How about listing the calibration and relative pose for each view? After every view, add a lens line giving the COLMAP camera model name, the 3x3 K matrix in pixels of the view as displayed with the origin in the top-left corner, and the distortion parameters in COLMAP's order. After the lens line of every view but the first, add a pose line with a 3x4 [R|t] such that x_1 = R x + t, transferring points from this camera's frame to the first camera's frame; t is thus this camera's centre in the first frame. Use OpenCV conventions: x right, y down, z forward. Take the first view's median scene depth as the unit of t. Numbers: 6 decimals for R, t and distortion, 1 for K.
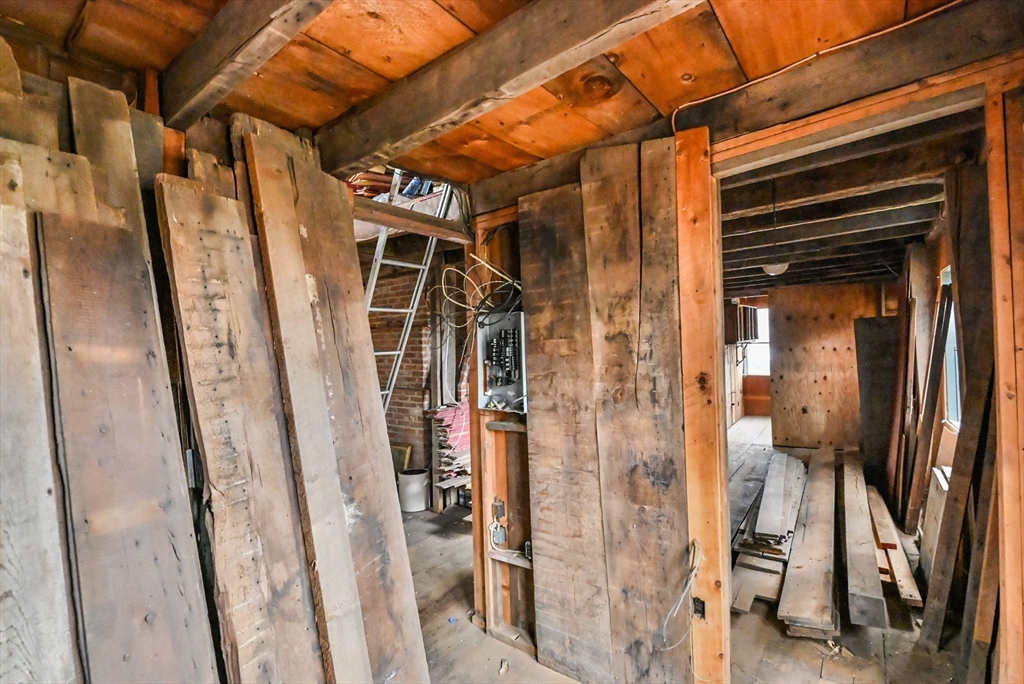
lens RADIAL K [[460.7, 0, 511.1], [0, 460.7, 341.8], [0, 0, 1]] dist [-0.001289, -0.004144]
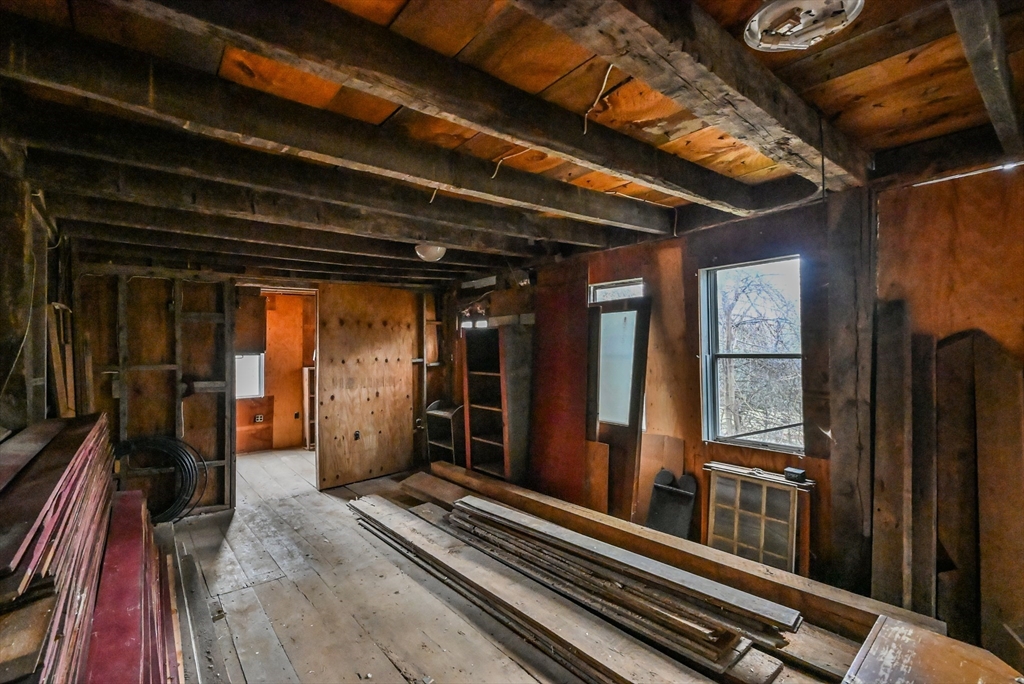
lens RADIAL K [[460.7, 0, 513.0], [0, 460.7, 345.4], [0, 0, 1]] dist [-0.001289, -0.004144]
pose [[0.271694, 0.016844, 0.962236, -0.078061], [0.002717, 0.999829, -0.018269, 0.003884], [-0.962380, 0.007578, 0.271602, 0.513408]]
